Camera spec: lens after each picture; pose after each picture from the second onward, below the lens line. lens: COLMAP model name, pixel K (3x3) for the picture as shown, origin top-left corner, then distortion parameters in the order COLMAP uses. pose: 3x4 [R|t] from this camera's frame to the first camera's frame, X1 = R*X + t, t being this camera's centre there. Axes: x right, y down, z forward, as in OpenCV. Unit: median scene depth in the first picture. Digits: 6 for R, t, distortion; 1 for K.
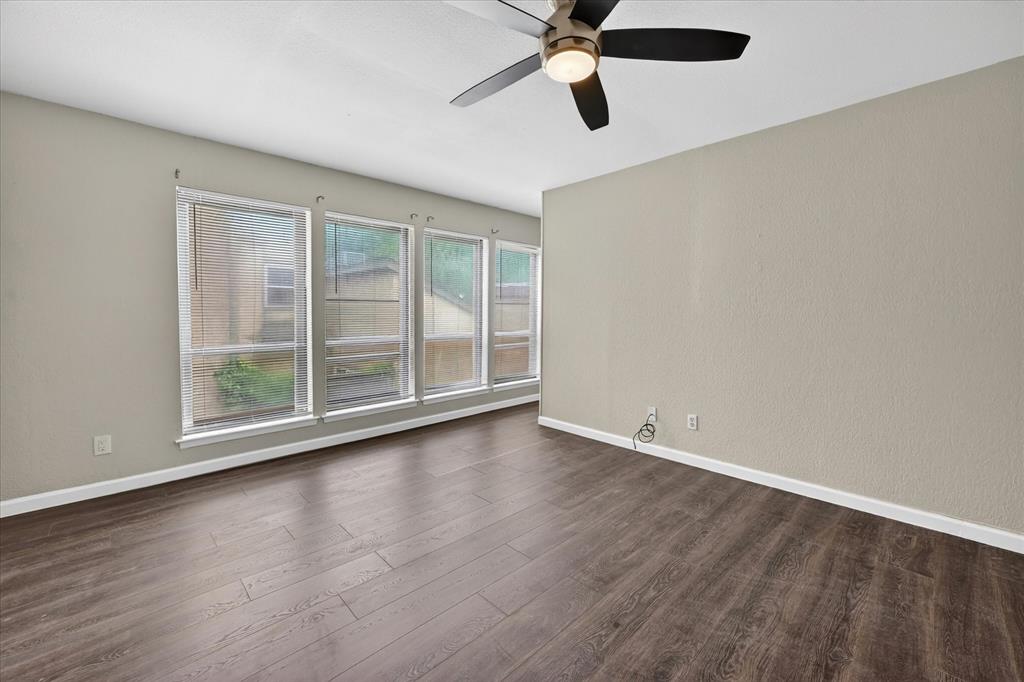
lens RADIAL K [[417.2, 0, 509.8], [0, 417.2, 315.0], [0, 0, 1]] dist [-0.000569, 0.000359]
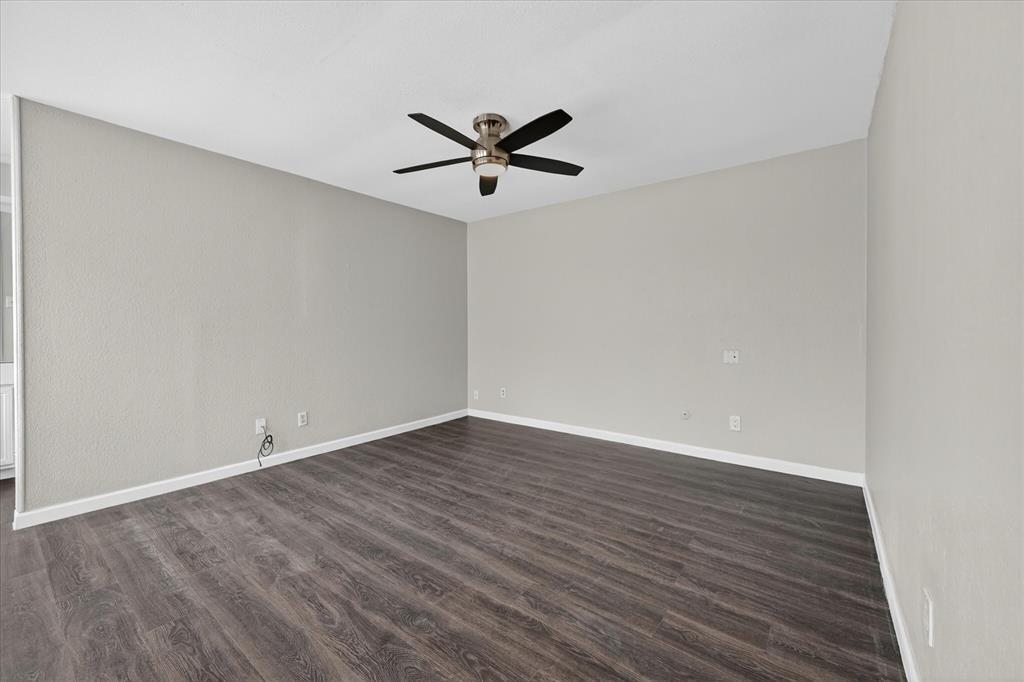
lens RADIAL K [[417.2, 0, 509.8], [0, 417.2, 315.0], [0, 0, 1]] dist [-0.000569, 0.000359]
pose [[-0.161944, 0.019116, 0.986615, -0.919095], [0.004373, 0.999816, -0.018654, 0.000328], [-0.986790, 0.001293, -0.161998, 0.763434]]
